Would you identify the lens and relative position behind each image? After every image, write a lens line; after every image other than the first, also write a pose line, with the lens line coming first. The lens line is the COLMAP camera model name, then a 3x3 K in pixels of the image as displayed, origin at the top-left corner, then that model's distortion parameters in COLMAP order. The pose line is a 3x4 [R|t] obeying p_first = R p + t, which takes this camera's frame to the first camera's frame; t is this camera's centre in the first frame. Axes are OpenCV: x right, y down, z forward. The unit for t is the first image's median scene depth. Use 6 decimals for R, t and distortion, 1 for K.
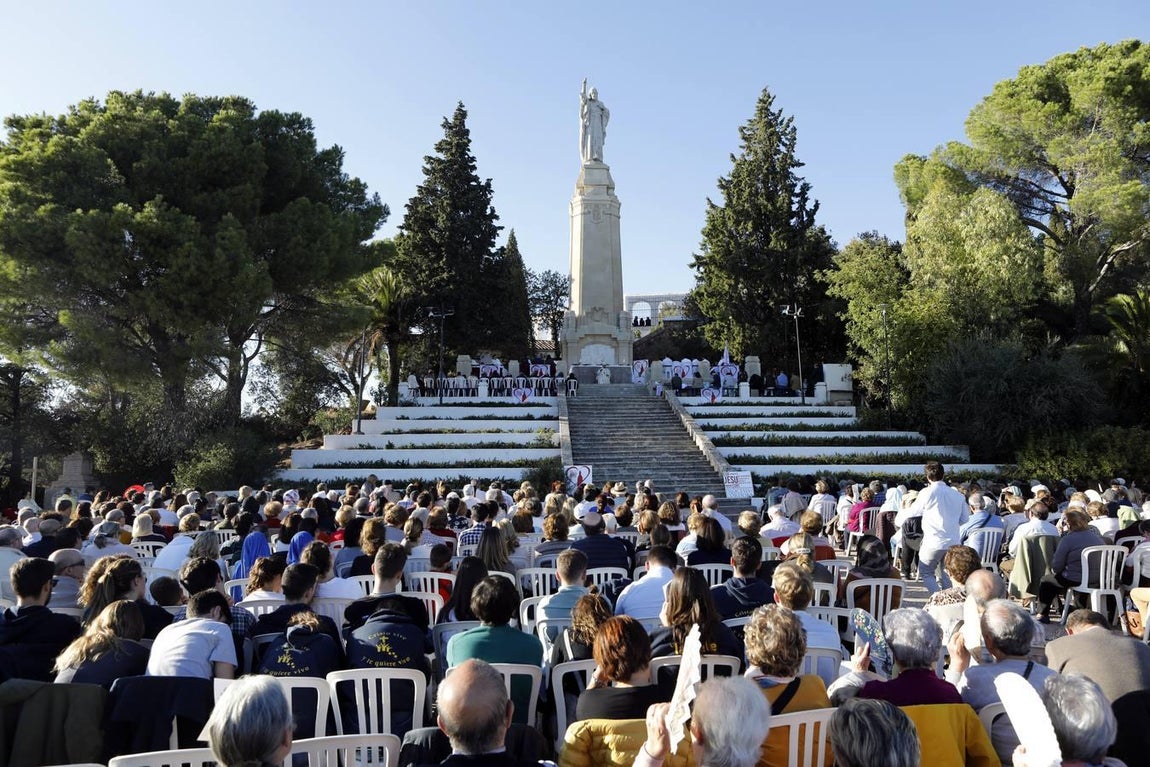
lens RADIAL K [[735.4, 0, 575.0], [0, 735.4, 383.5], [0, 0, 1]] dist [-0.025806, -0.001329]
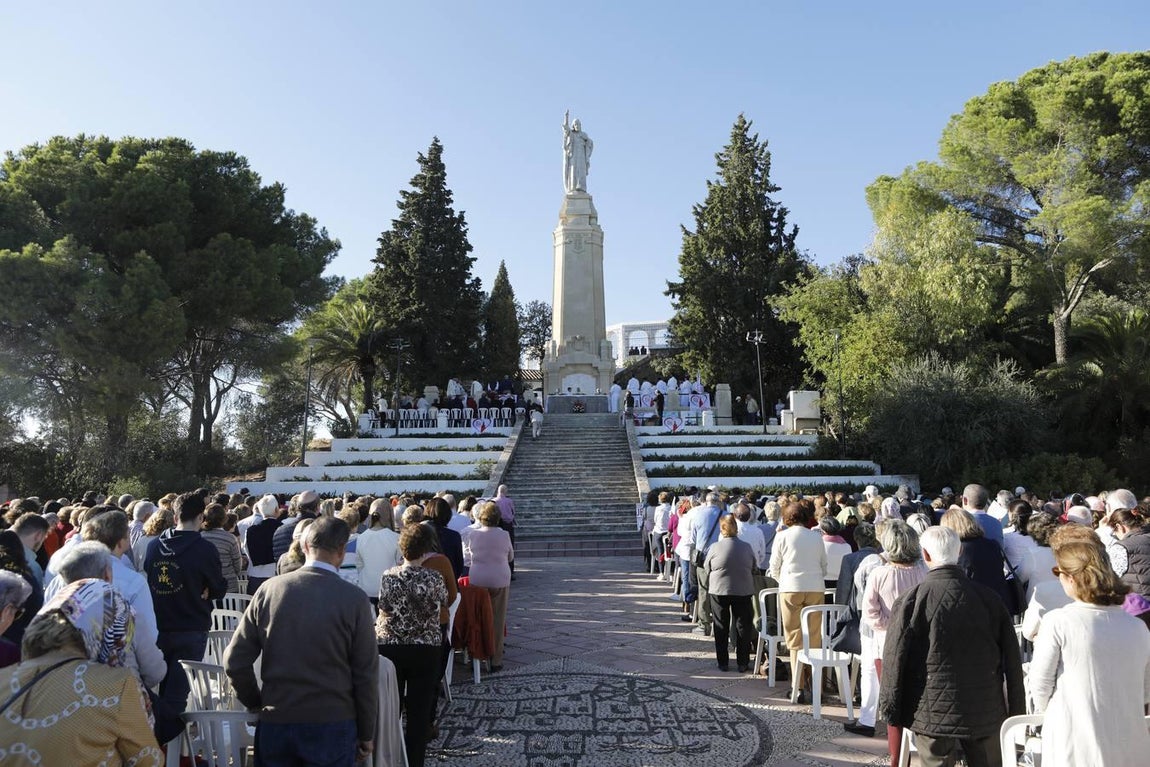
lens RADIAL K [[735.4, 0, 575.0], [0, 735.4, 383.5], [0, 0, 1]] dist [-0.025806, -0.001329]
pose [[0.998530, -0.011028, -0.053071, 0.106379], [0.008900, 0.999154, -0.040160, -0.000167], [0.053469, 0.039629, 0.997783, 0.011610]]
